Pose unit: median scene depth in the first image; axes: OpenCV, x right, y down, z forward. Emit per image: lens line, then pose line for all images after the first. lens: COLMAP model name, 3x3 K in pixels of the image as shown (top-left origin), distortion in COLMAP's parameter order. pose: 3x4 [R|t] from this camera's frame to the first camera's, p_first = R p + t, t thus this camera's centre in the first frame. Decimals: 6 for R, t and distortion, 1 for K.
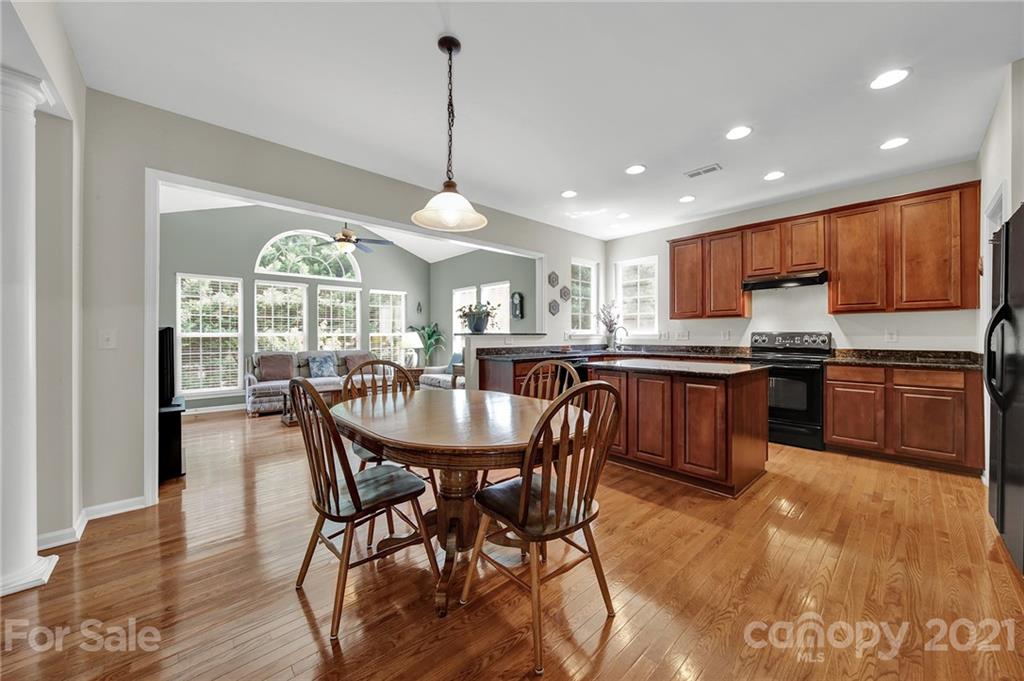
lens RADIAL K [[371.6, 0, 511.4], [0, 371.6, 339.3], [0, 0, 1]] dist [0.000034, -0.000001]
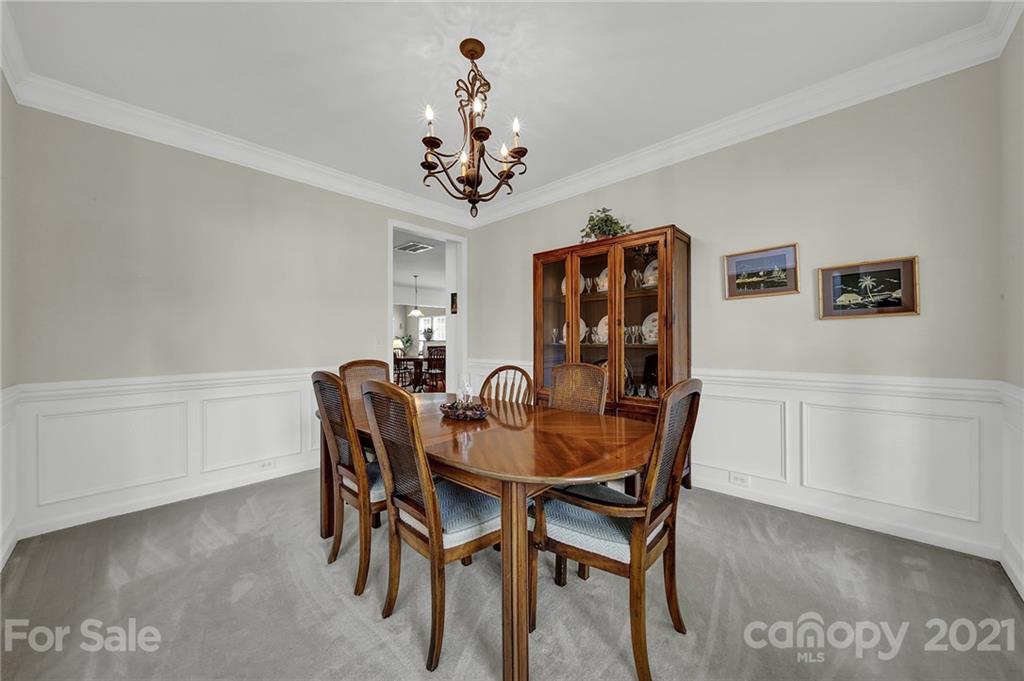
lens RADIAL K [[371.6, 0, 514.4], [0, 371.6, 340.6], [0, 0, 1]] dist [0.000034, -0.000001]
pose [[0.996118, -0.021974, 0.085242, 0.220519], [0.022017, 0.999757, 0.000437, -0.003488], [-0.085231, 0.001441, 0.996360, -1.266749]]
